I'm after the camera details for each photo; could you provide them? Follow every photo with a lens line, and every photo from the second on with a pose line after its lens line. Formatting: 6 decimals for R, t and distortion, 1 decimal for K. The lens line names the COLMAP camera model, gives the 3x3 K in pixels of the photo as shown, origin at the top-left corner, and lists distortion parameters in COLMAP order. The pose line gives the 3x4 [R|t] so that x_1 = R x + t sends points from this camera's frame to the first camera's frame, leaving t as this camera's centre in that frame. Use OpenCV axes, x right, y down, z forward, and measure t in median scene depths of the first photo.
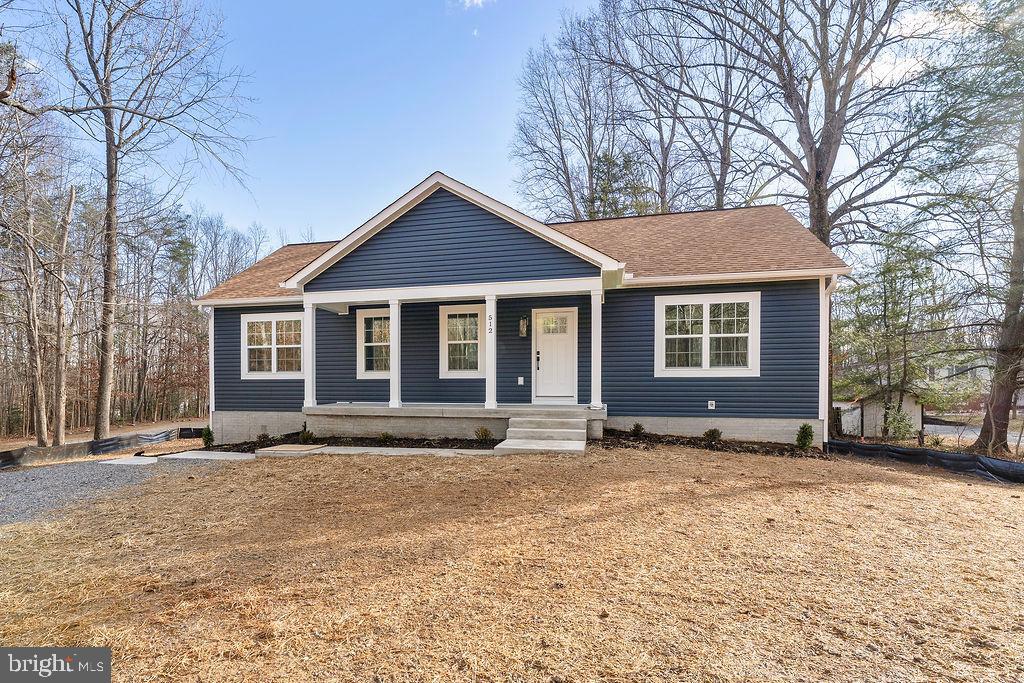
lens RADIAL K [[486.0, 0, 510.6], [0, 486.0, 383.3], [0, 0, 1]] dist [0.000112, 0.000076]
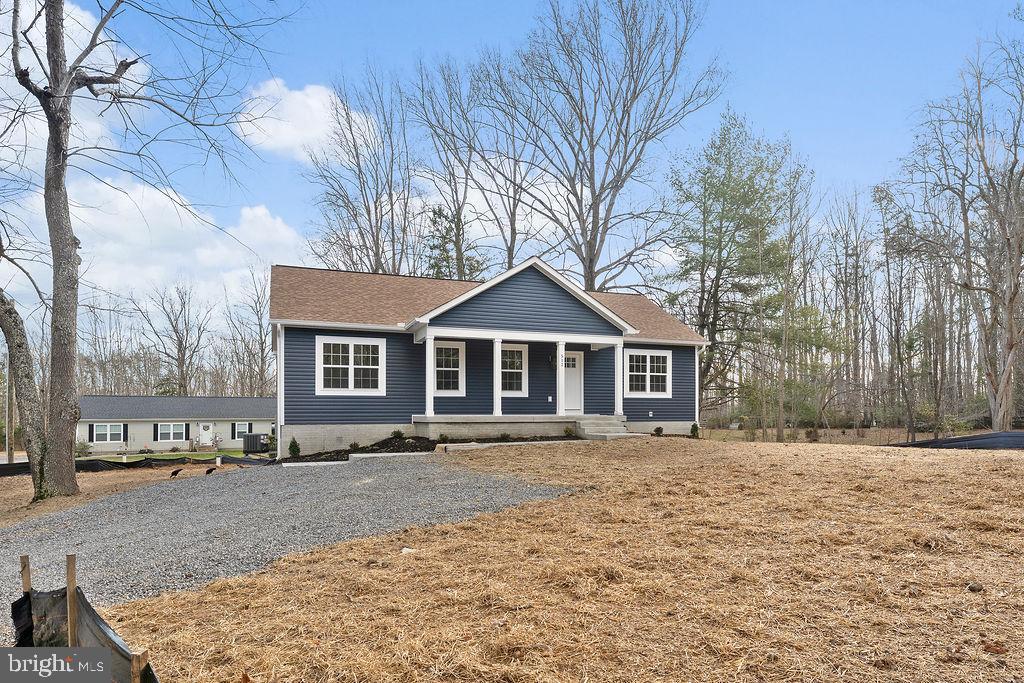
lens RADIAL K [[489.6, 0, 507.0], [0, 489.6, 408.6], [0, 0, 1]] dist [0.000325, -0.000194]
pose [[0.843643, 0.003537, 0.536893, -0.944537], [0.001584, 0.999958, -0.009077, 0.039969], [-0.536902, 0.008508, 0.843602, -0.188503]]
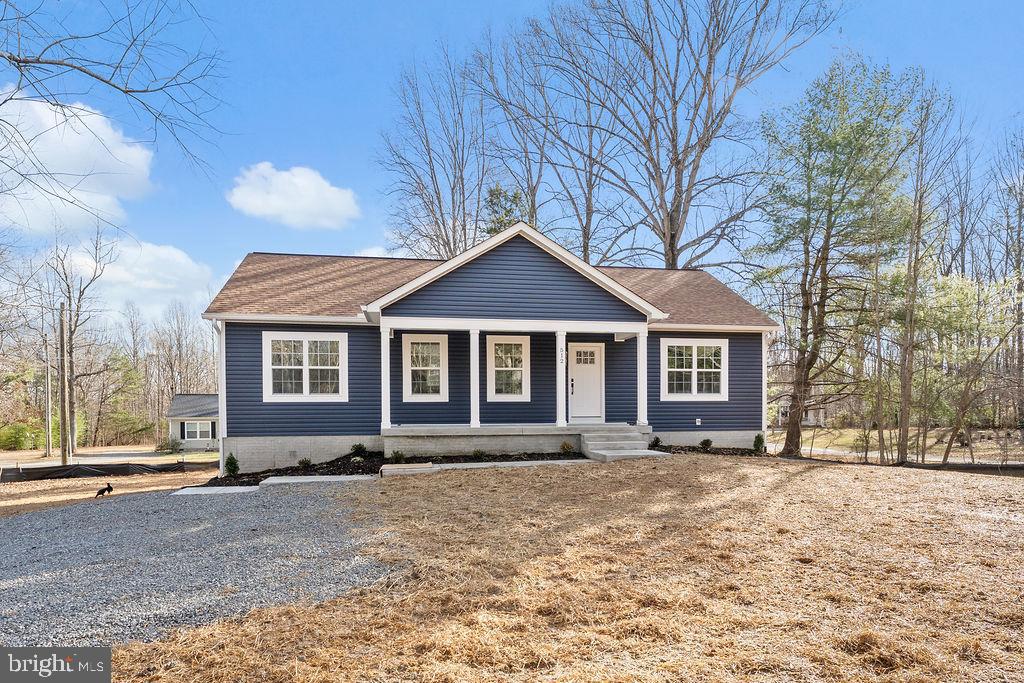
lens RADIAL K [[519.1, 0, 518.9], [0, 519.1, 410.0], [0, 0, 1]] dist [0.000901, 0.000538]
pose [[0.918753, -0.002957, 0.394822, -0.601812], [0.002571, 0.999996, 0.001505, 0.008572], [-0.394825, -0.000368, 0.918756, -0.116839]]
